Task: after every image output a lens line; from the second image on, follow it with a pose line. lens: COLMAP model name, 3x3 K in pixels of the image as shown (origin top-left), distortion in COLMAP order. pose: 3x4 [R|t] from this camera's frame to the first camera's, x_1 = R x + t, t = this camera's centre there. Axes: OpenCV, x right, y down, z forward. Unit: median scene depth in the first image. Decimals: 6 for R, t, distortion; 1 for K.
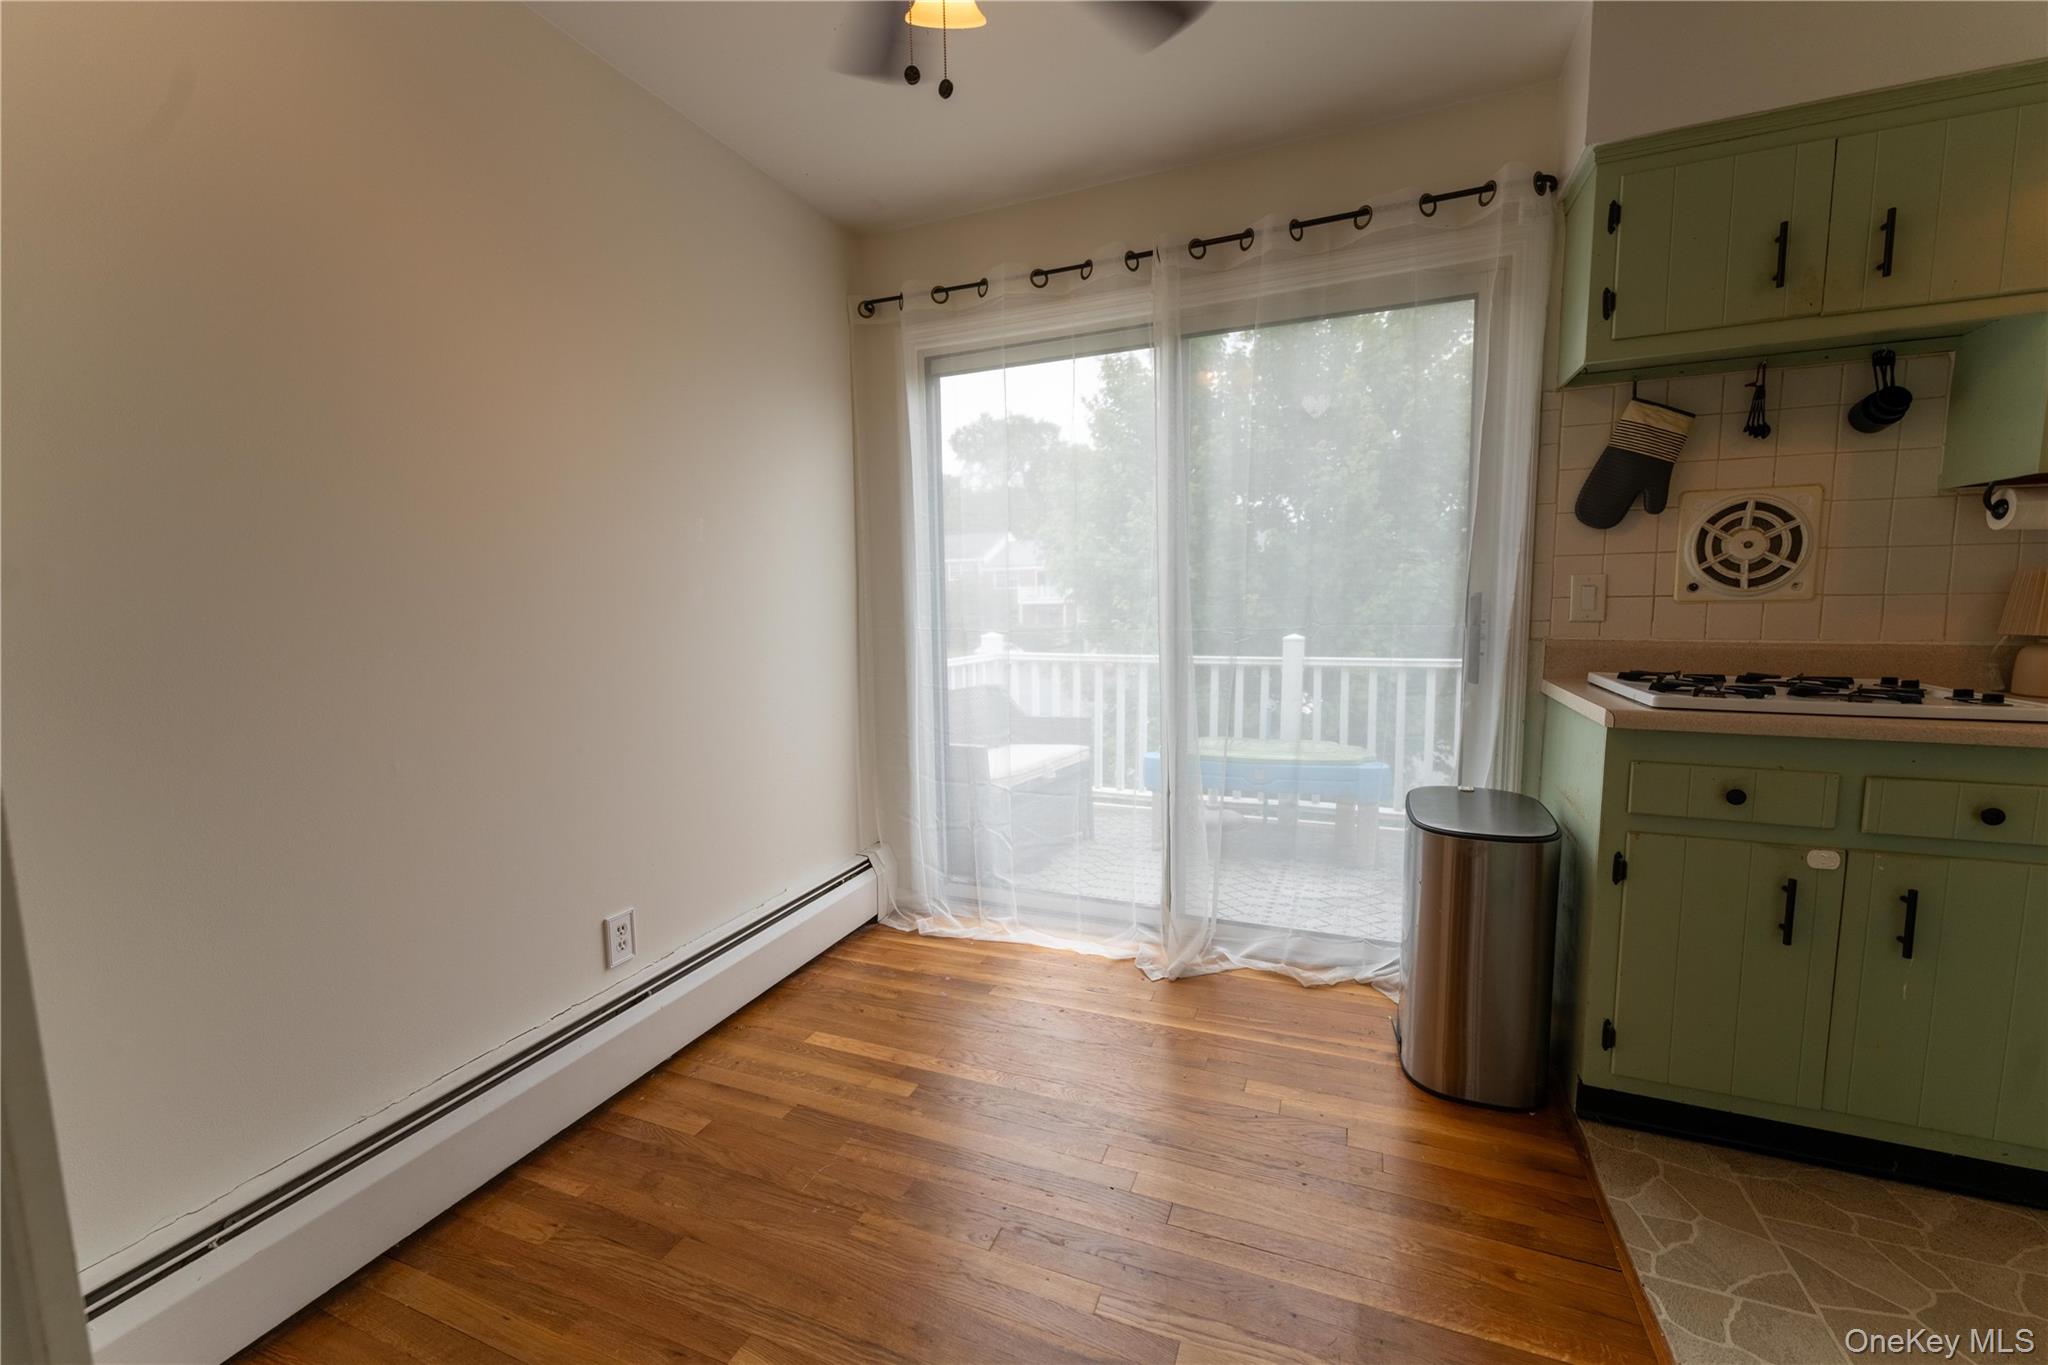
lens RADIAL K [[812.9, 0, 1022.2], [0, 812.9, 684.5], [0, 0, 1]] dist [-0.000036, -0.000069]
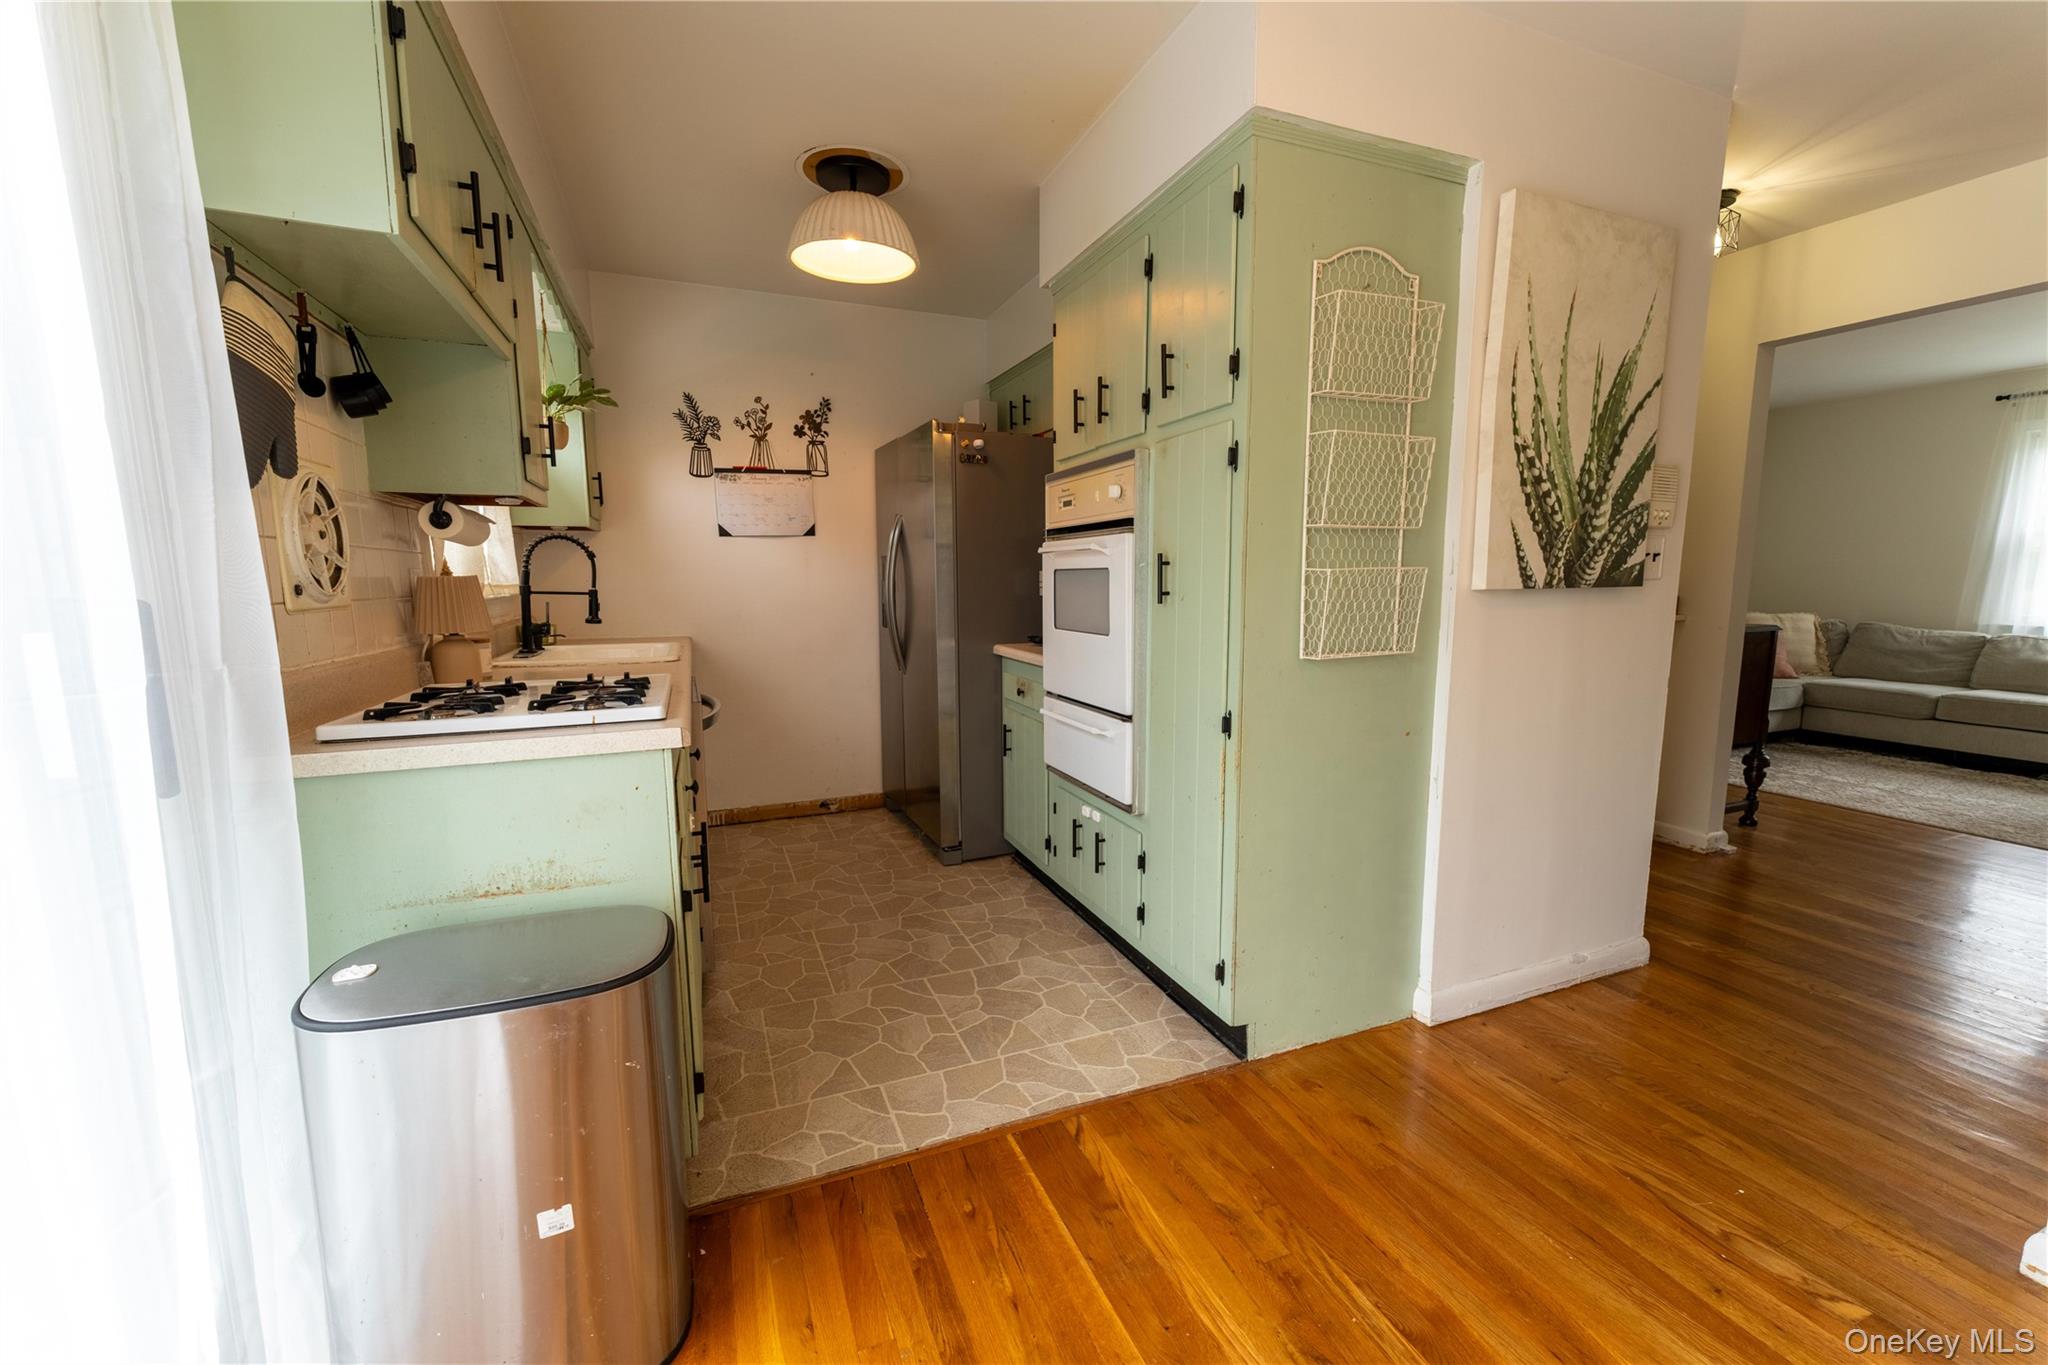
lens RADIAL K [[807.4, 0, 1024.6], [0, 807.4, 686.7], [0, 0, 1]] dist [-0.002835, -0.000106]
pose [[-0.701174, -0.075334, 0.708999, -0.112246], [0.095693, 0.975462, 0.198284, -0.118253], [-0.706540, 0.206877, -0.676760, 1.063360]]
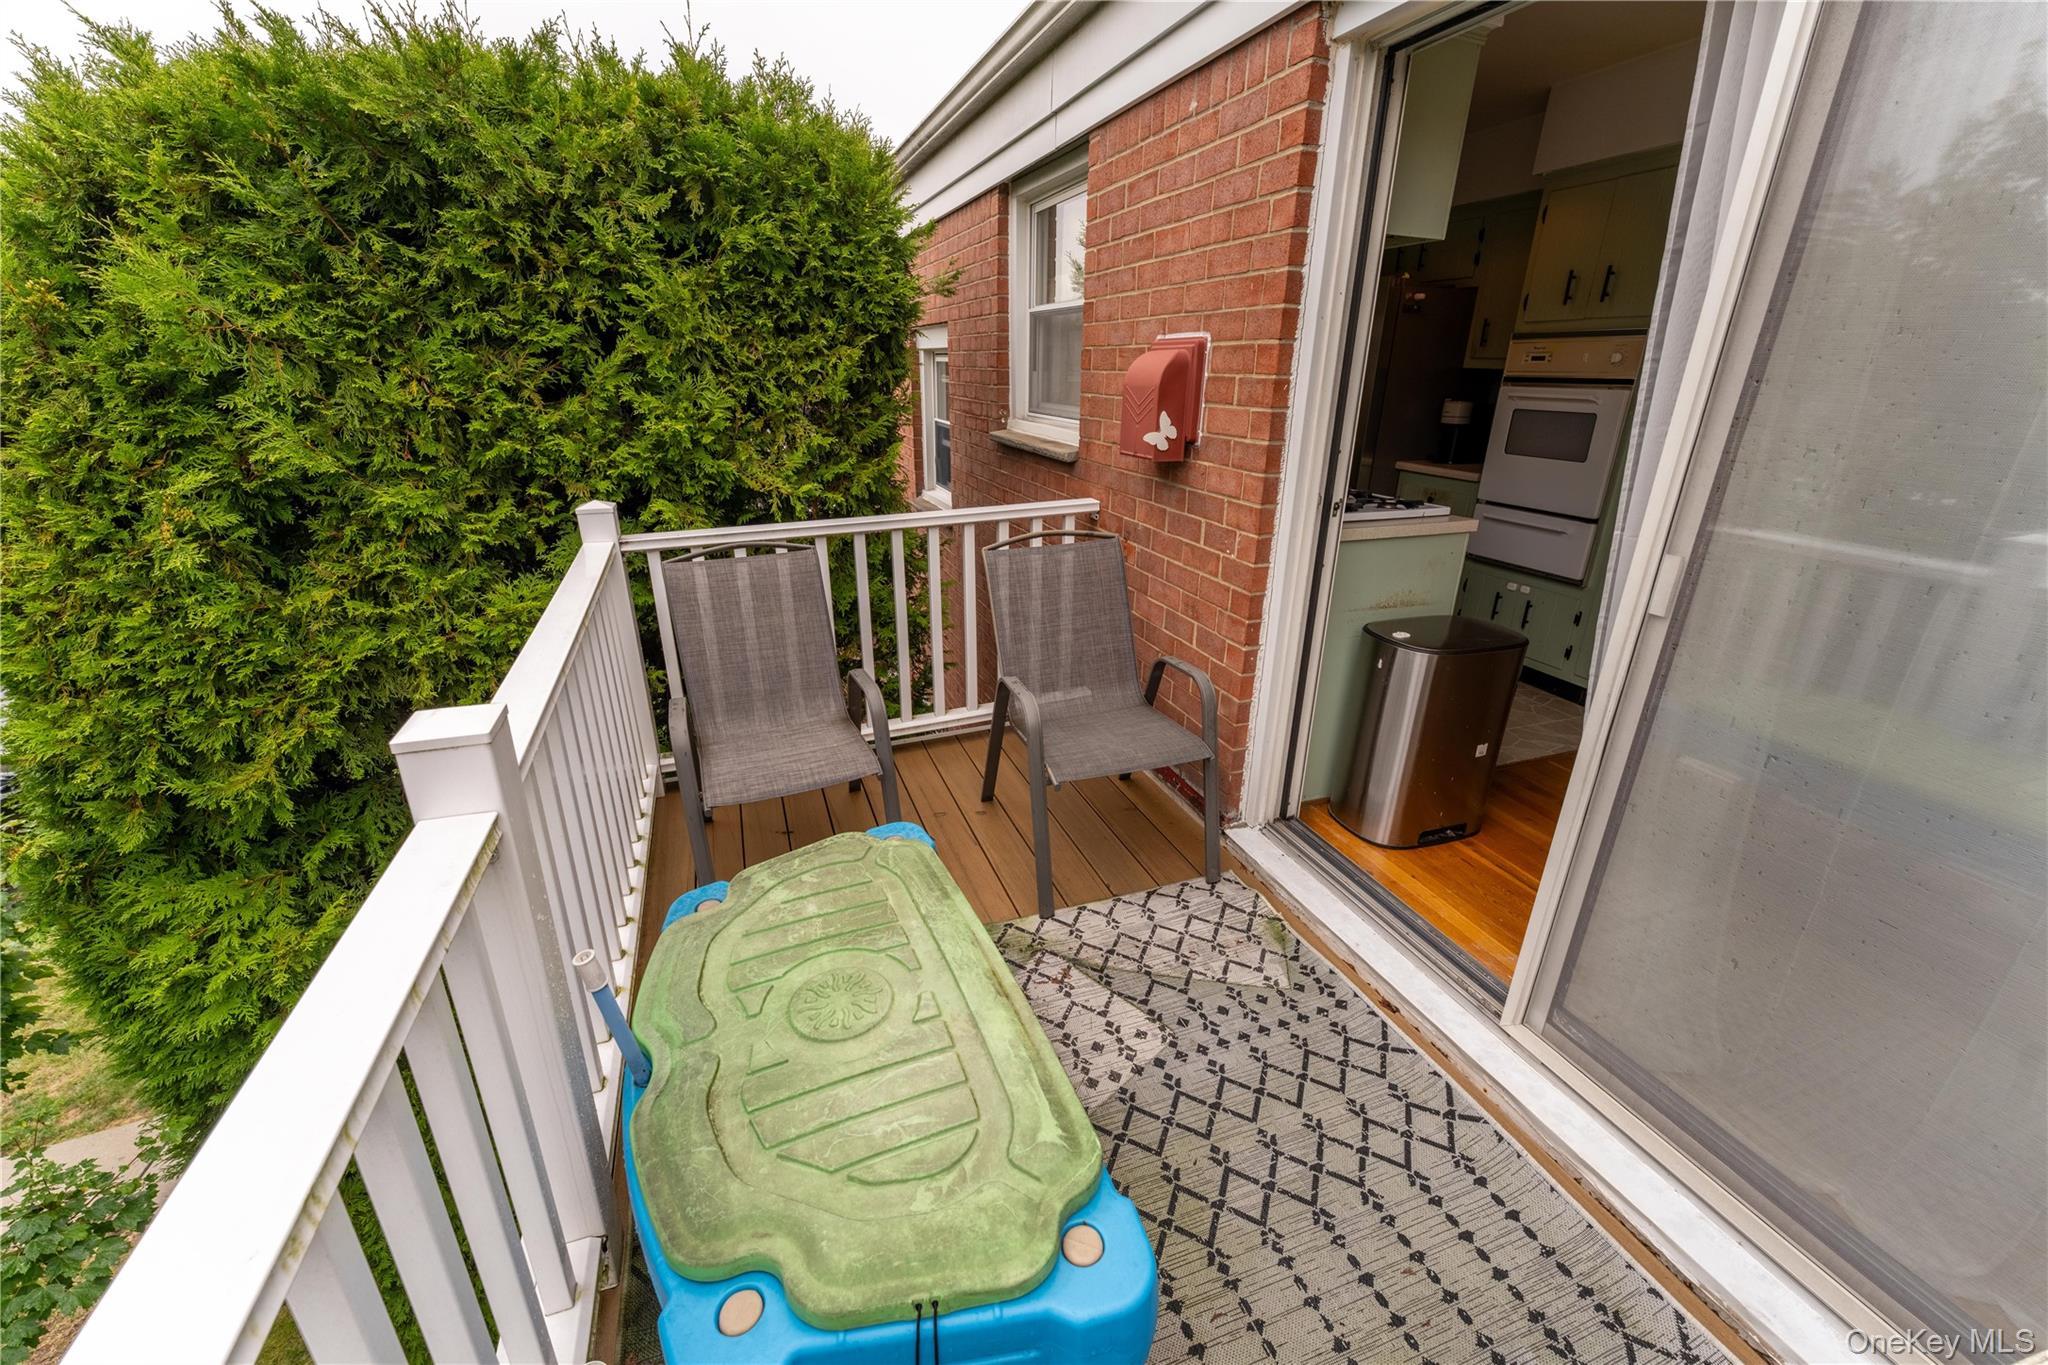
lens RADIAL K [[819.2, 0, 1024.0], [0, 819.2, 682.5], [0, 0, 1]] dist [0.000518, -0.000082]
pose [[-0.671627, -0.259717, 0.693876, 0.109511], [0.081661, 0.904889, 0.417741, -0.334055], [-0.736375, 0.337229, -0.586539, 2.155017]]
